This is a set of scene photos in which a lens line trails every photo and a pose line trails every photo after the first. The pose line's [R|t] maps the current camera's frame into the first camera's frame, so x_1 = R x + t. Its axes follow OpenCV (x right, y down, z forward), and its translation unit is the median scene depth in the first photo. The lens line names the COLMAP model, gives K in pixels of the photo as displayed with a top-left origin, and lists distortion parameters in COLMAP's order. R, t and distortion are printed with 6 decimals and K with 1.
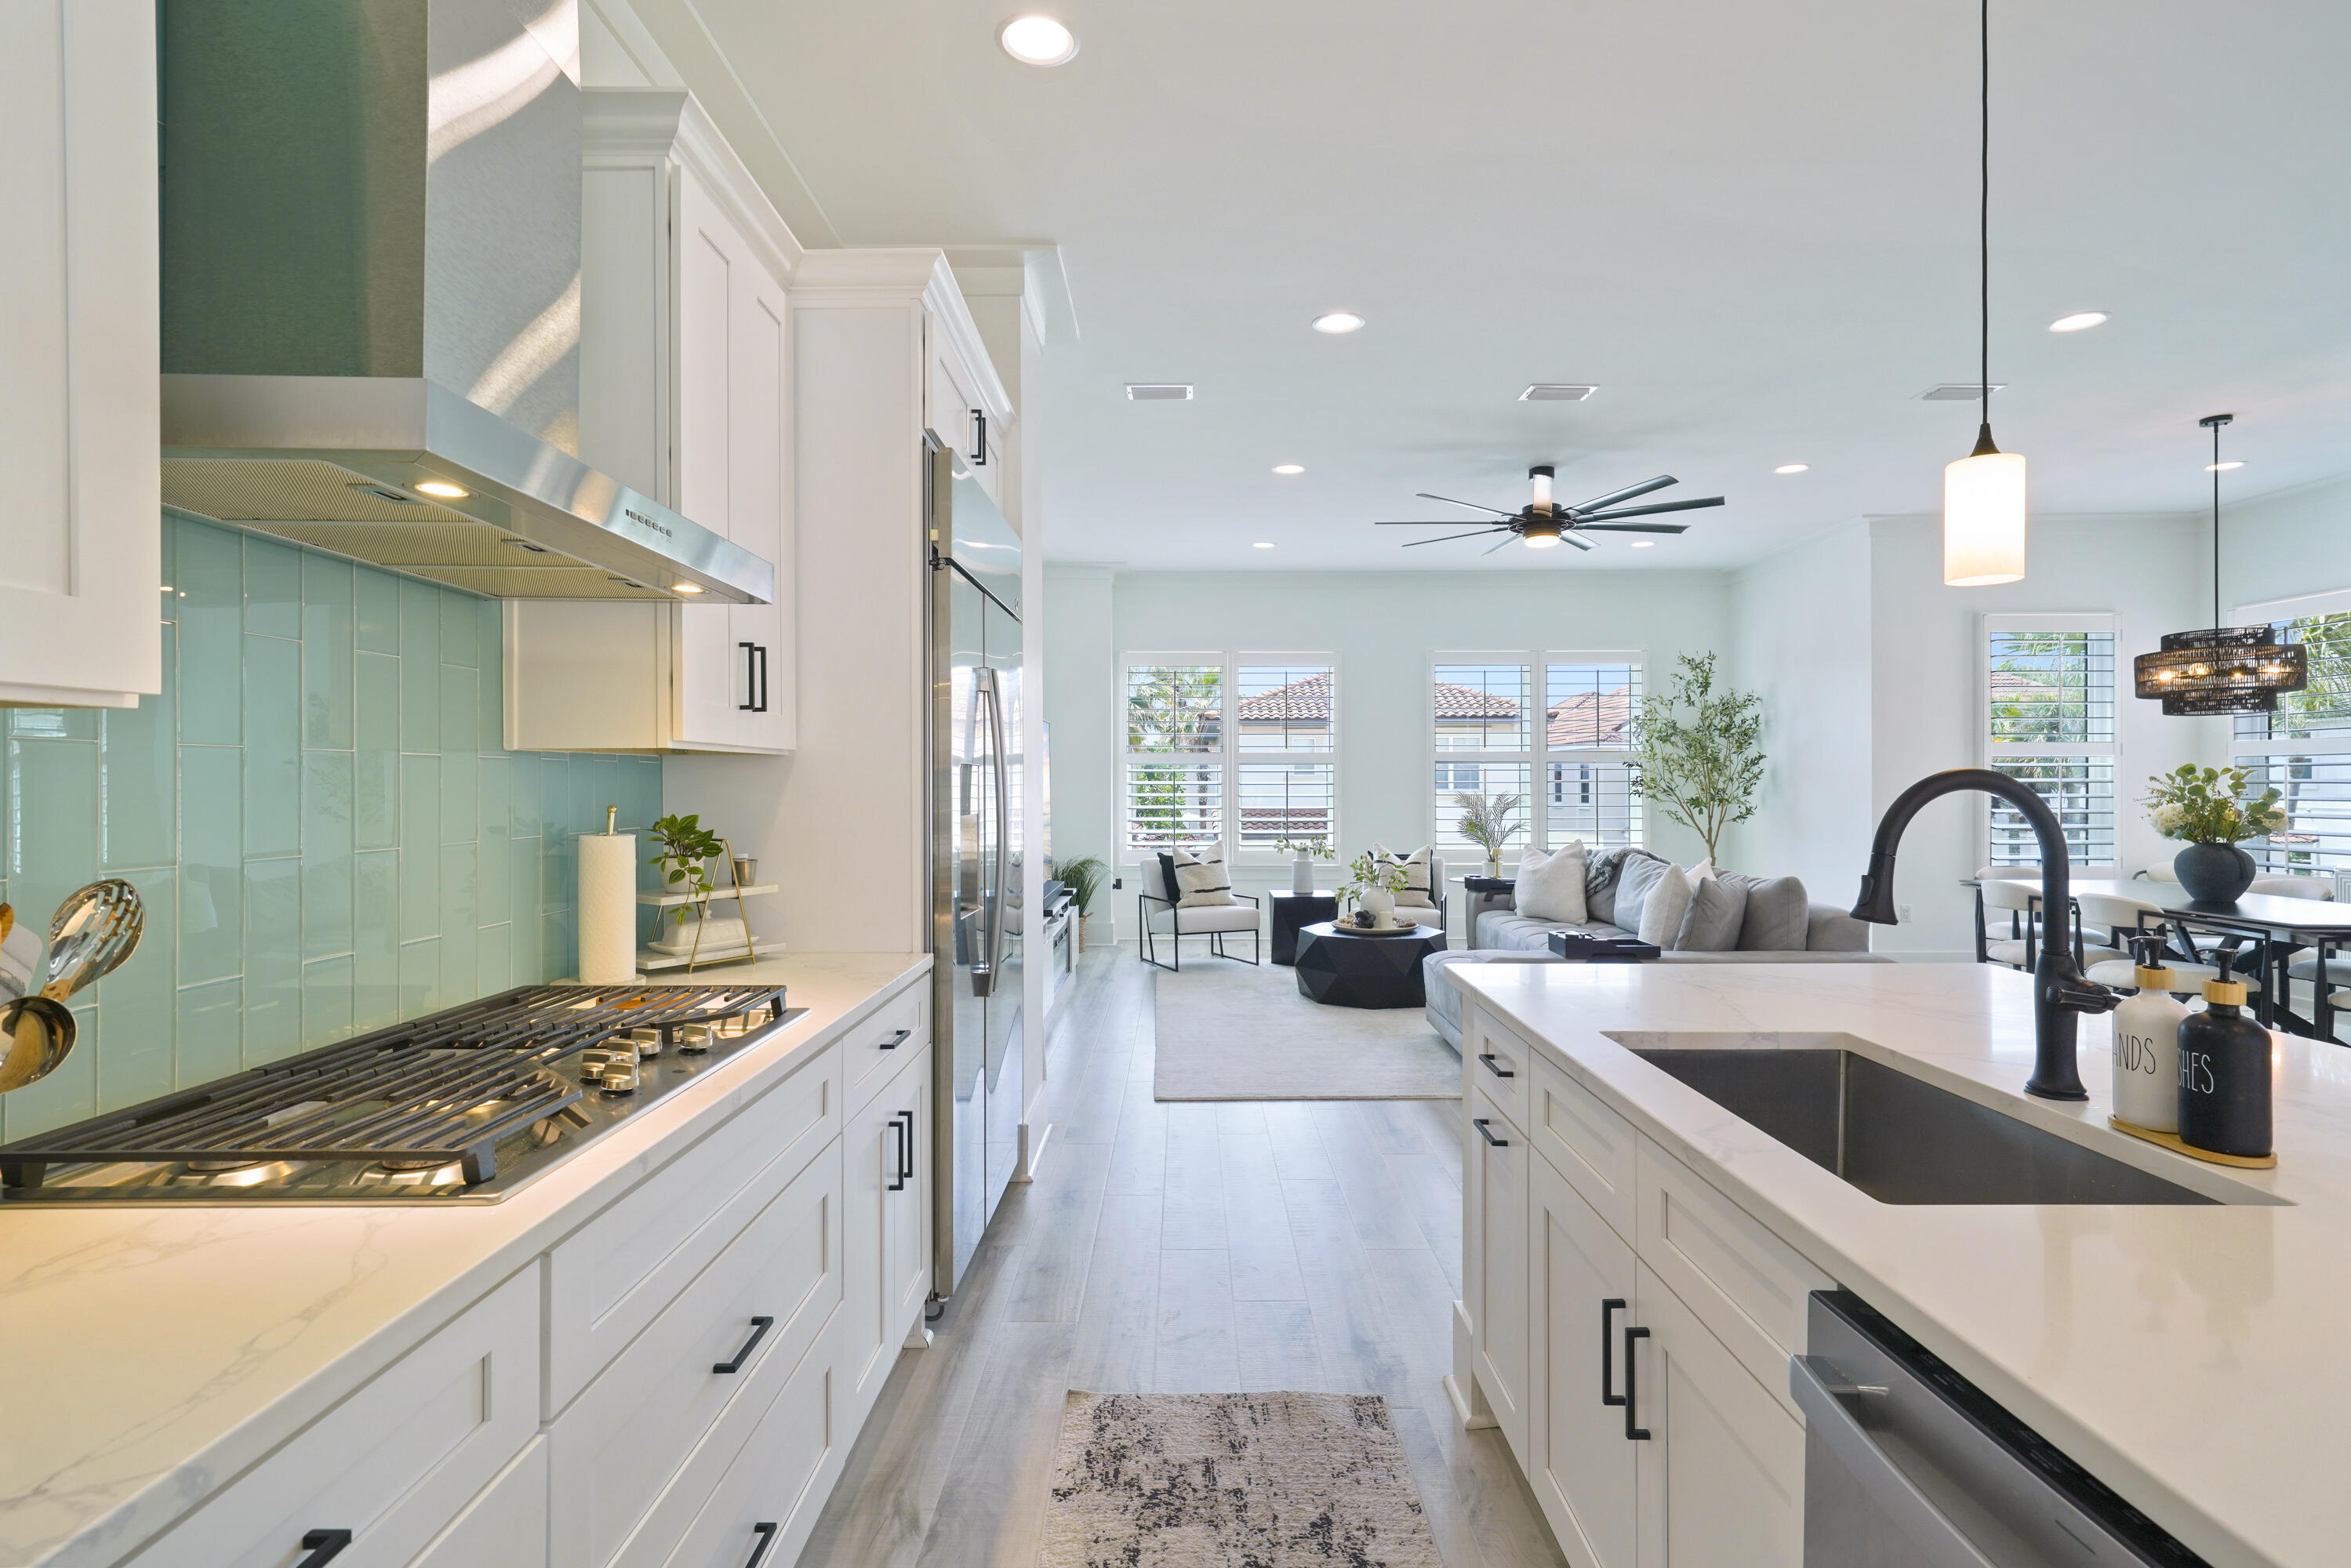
lens RADIAL K [[1159.2, 0, 1166.2], [0, 1159.2, 778.1], [0, 0, 1]] dist [0.002939, 0.000284]
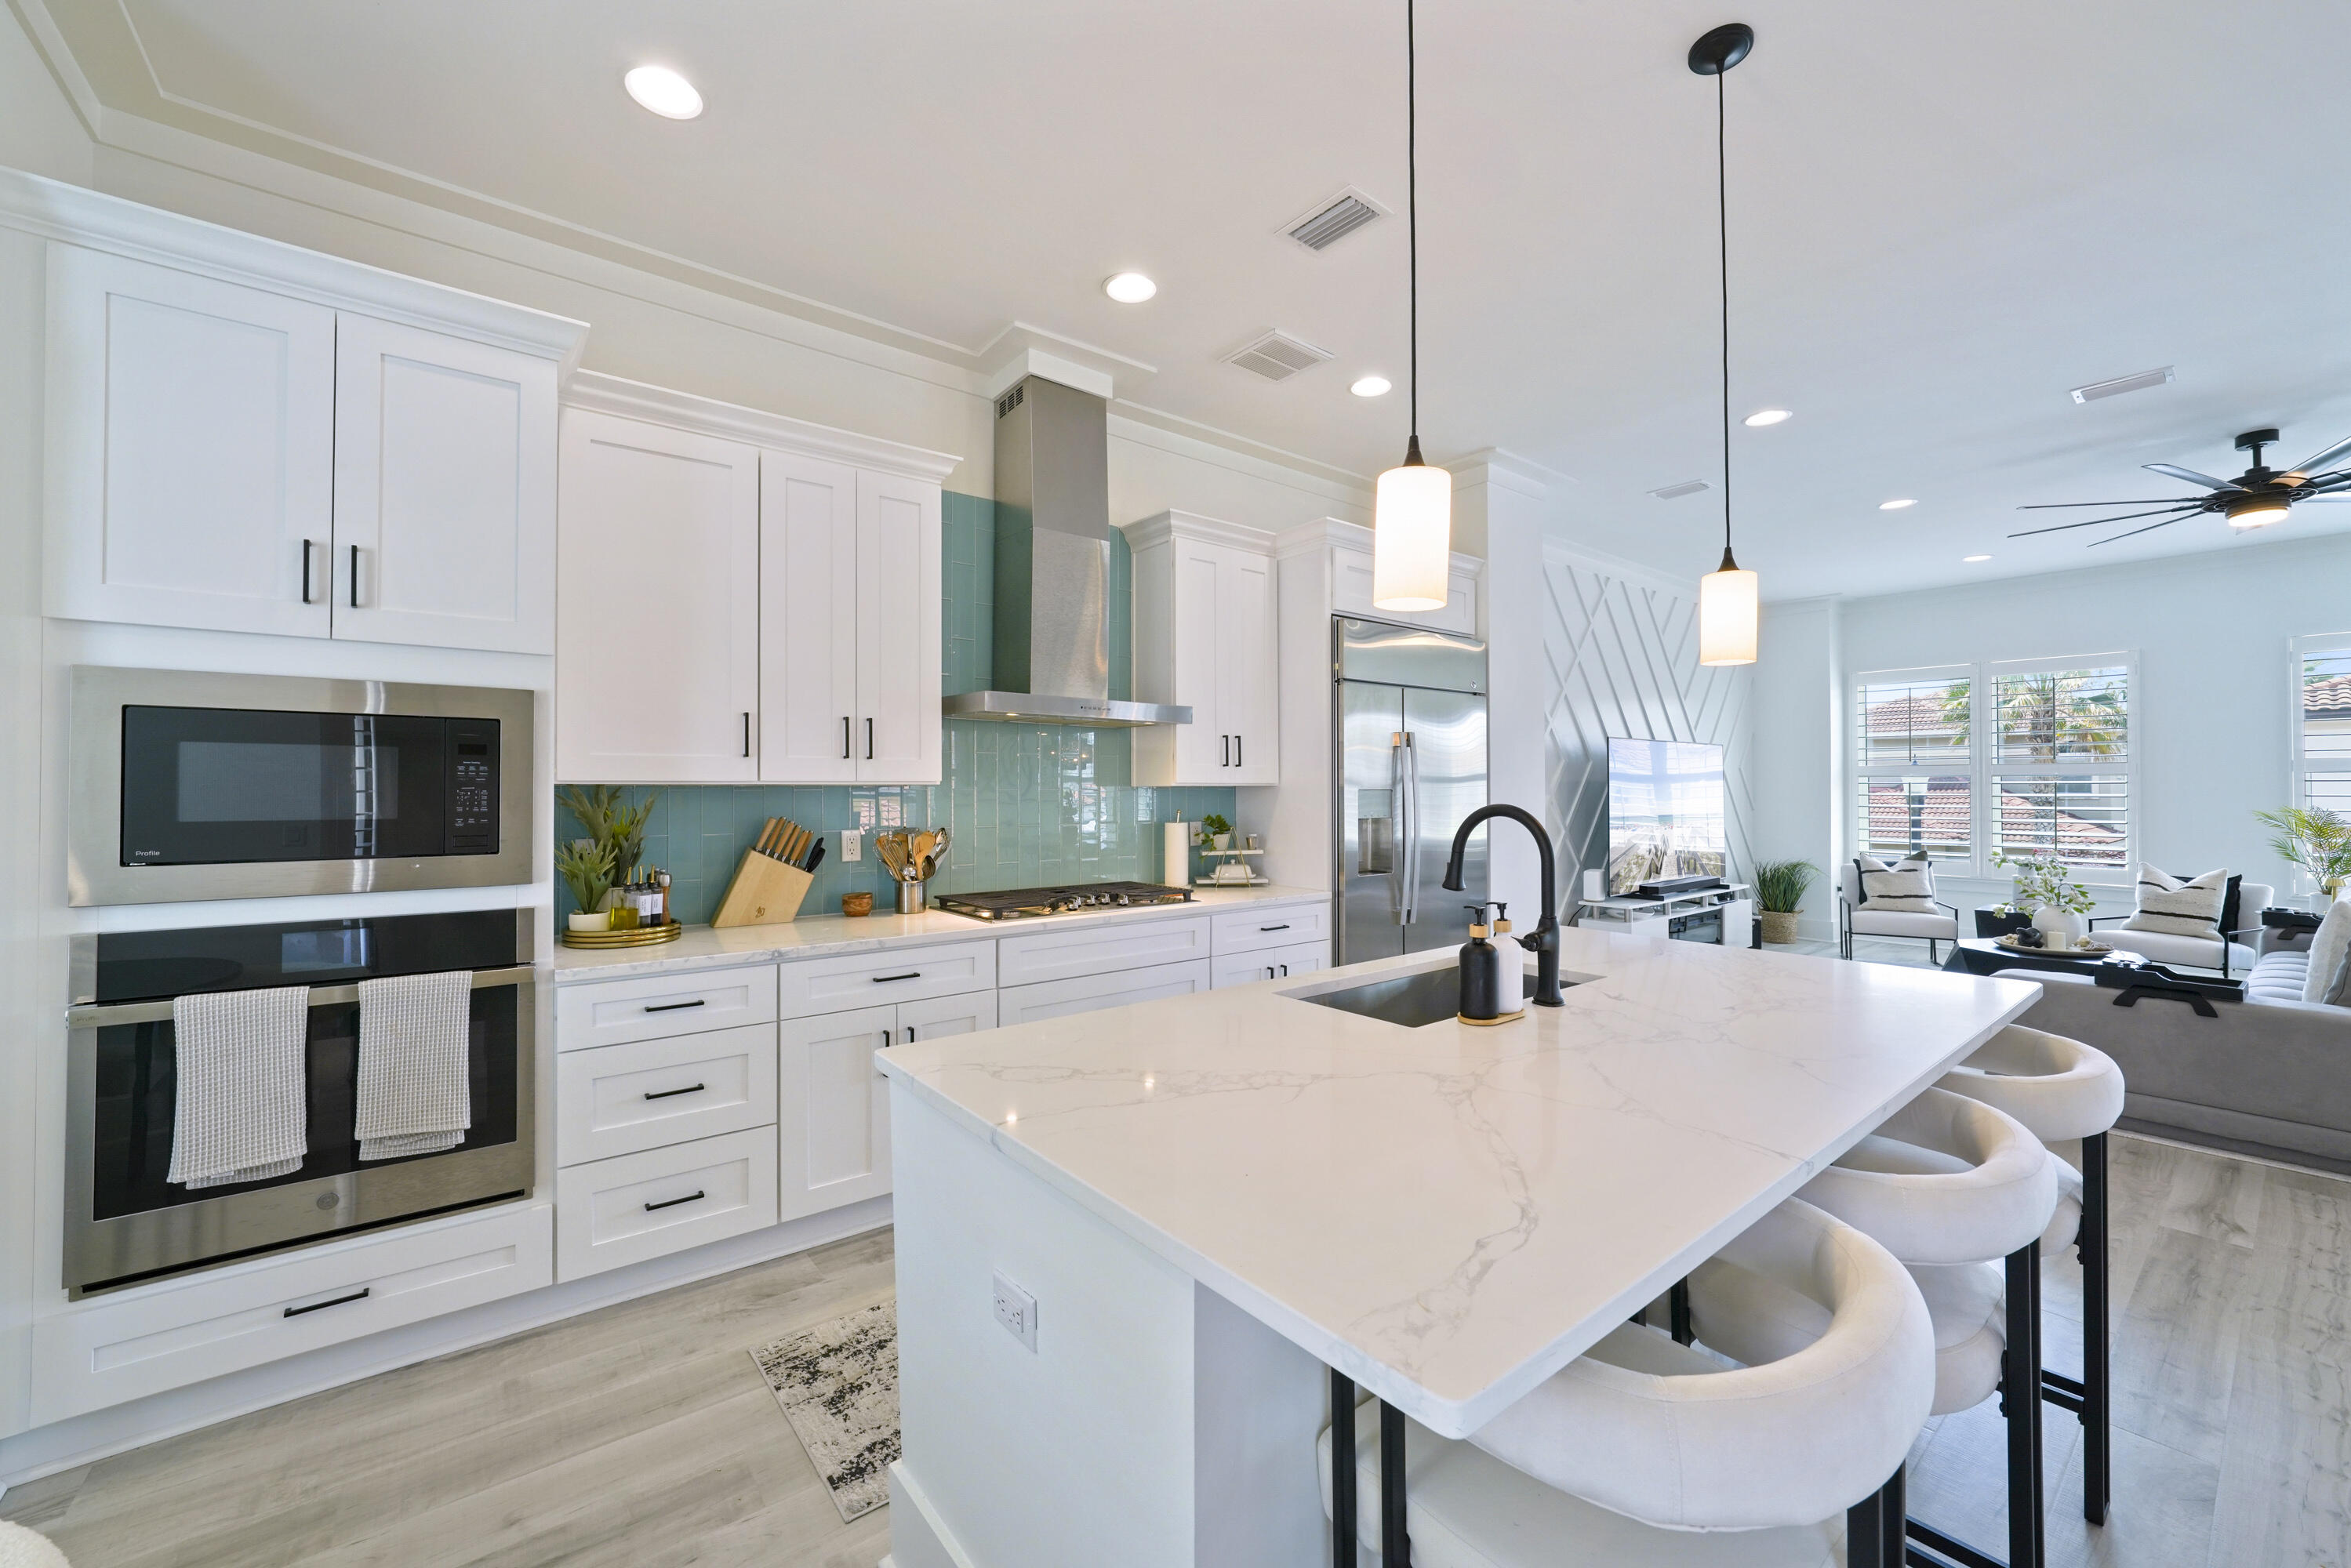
lens RADIAL K [[920.0, 0, 1187.1], [0, 920.0, 781.7], [0, 0, 1]] dist [-0.021020, 0.005422]
pose [[0.634165, -0.007532, -0.773161, 0.397027], [0.003431, 0.999970, -0.006926, -0.008441], [0.773190, 0.001739, 0.634172, -0.063066]]
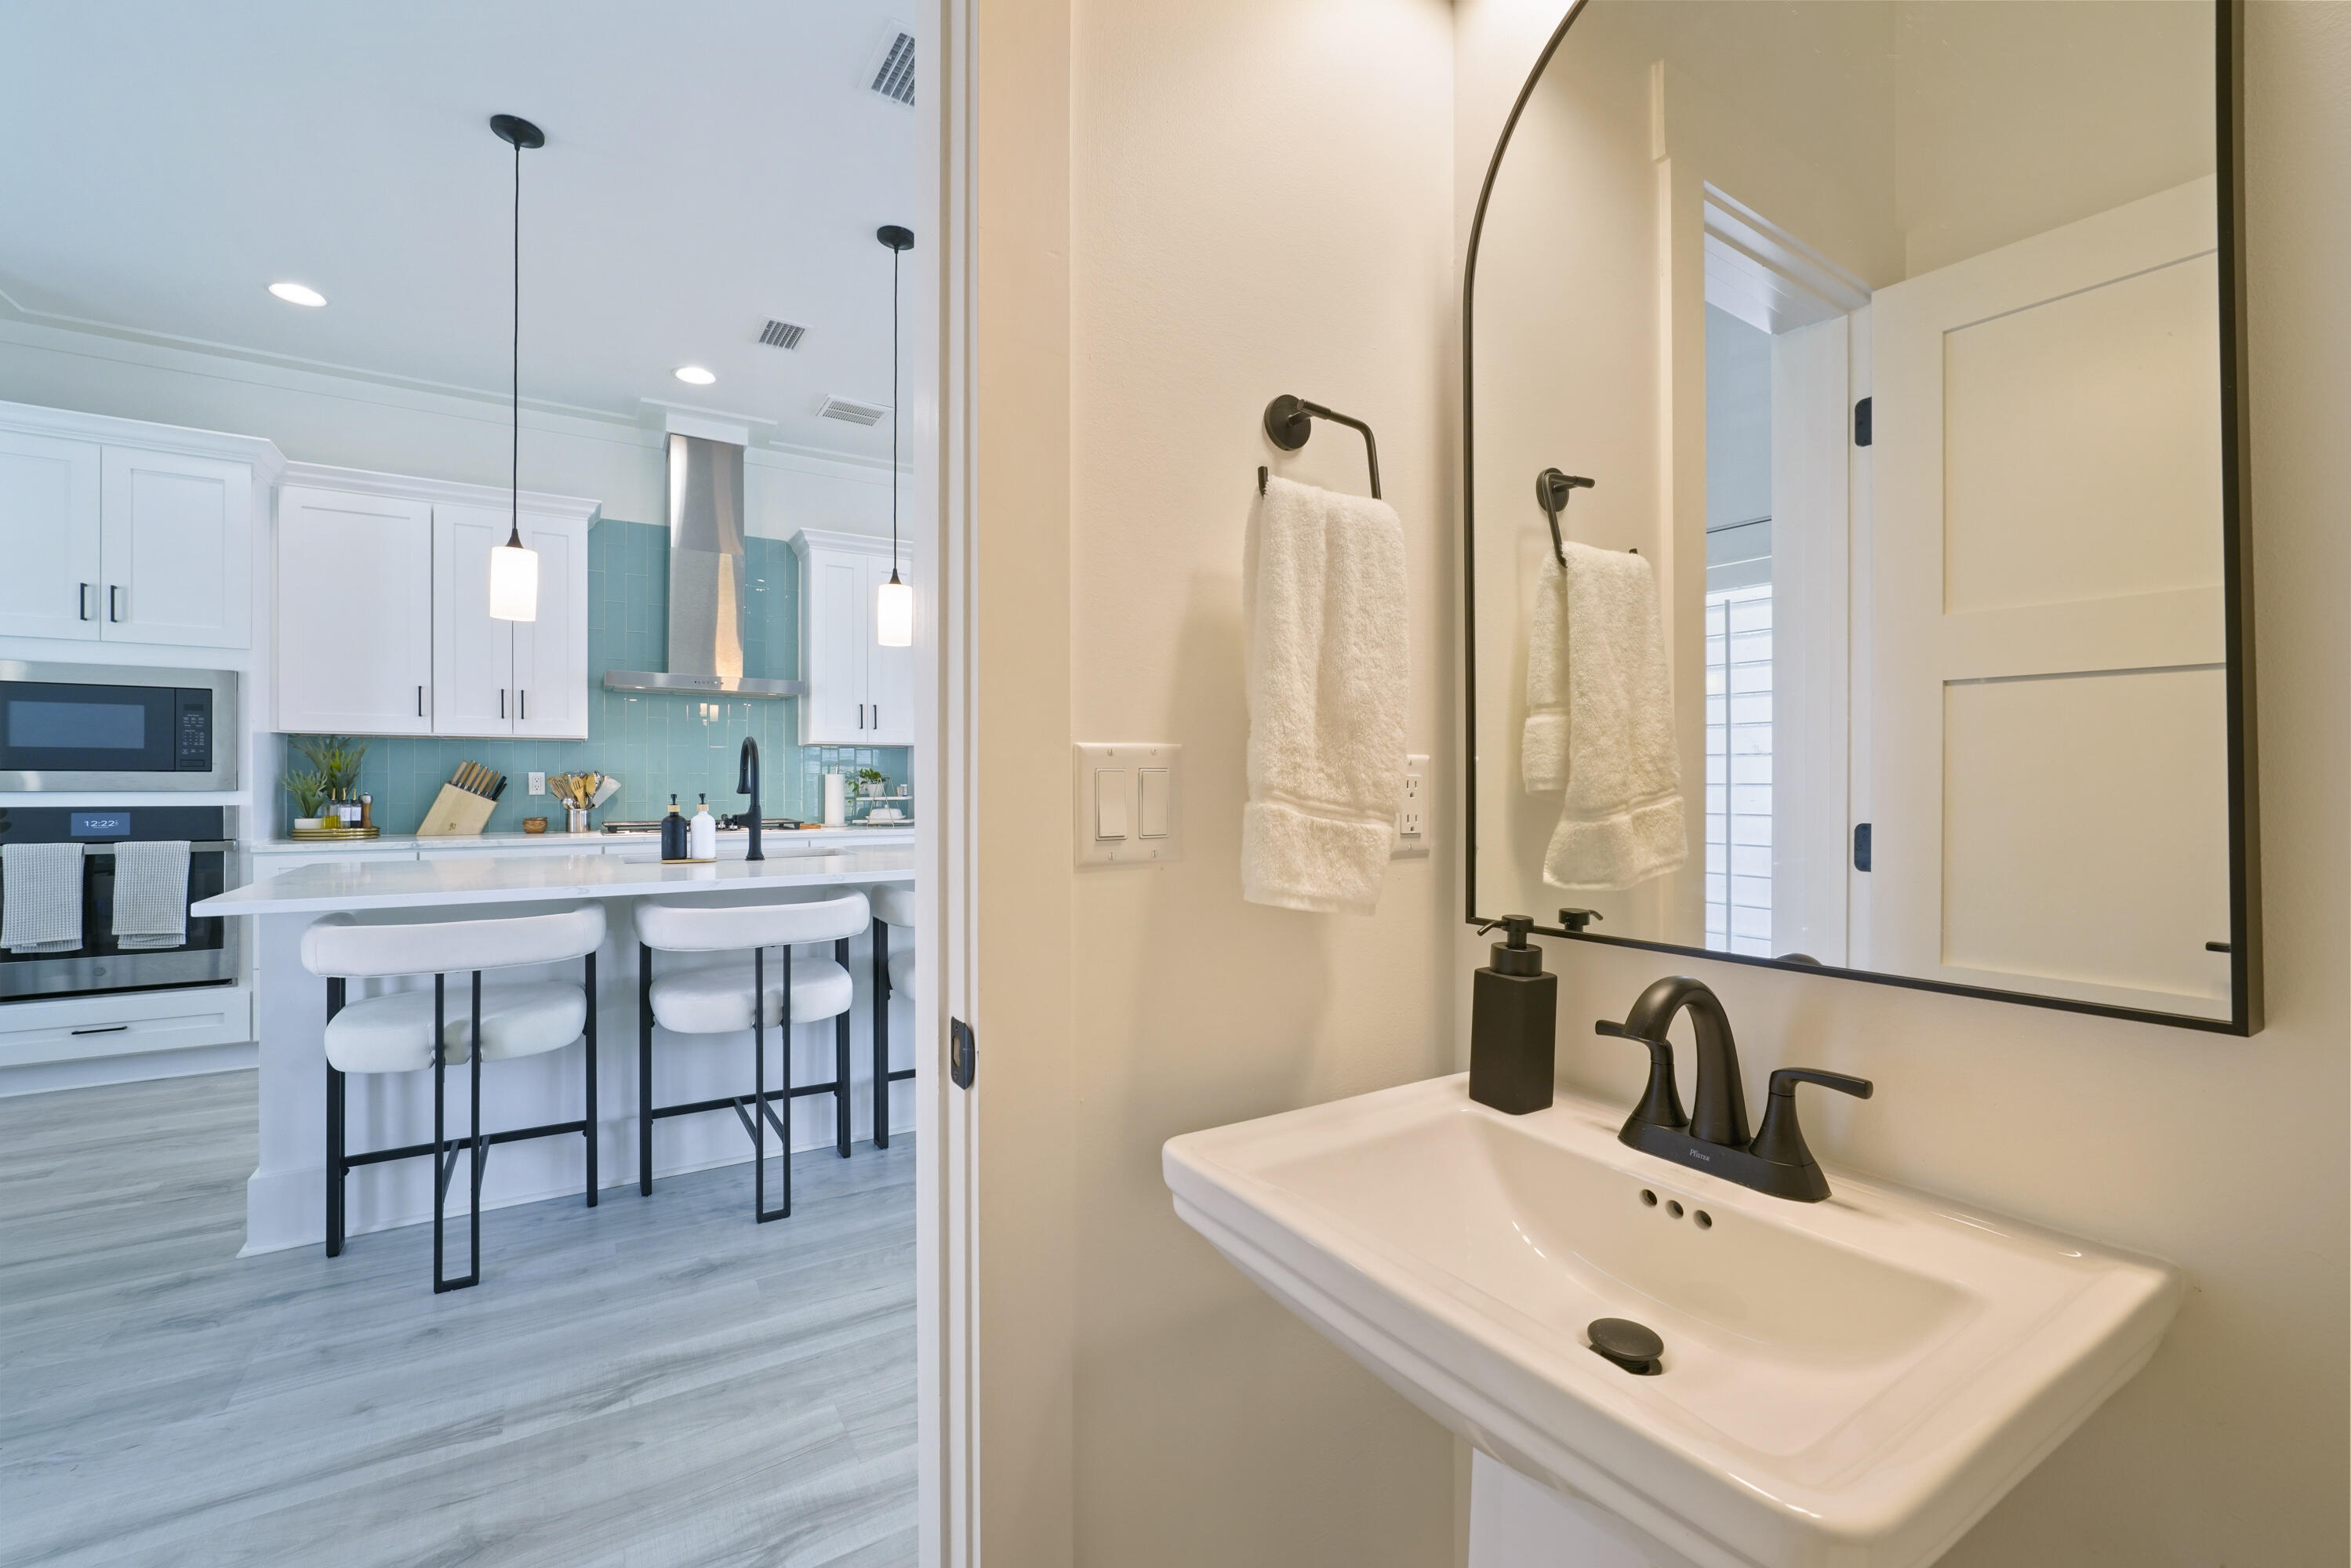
lens RADIAL K [[976.5, 0, 1186.4], [0, 976.5, 781.5], [0, 0, 1]] dist [-0.016221, 0.004993]
pose [[0.547791, 0.000854, -0.836615, 0.861299], [0.001932, 0.999996, 0.002285, 0.026706], [0.836613, -0.002868, 0.547787, 0.164780]]
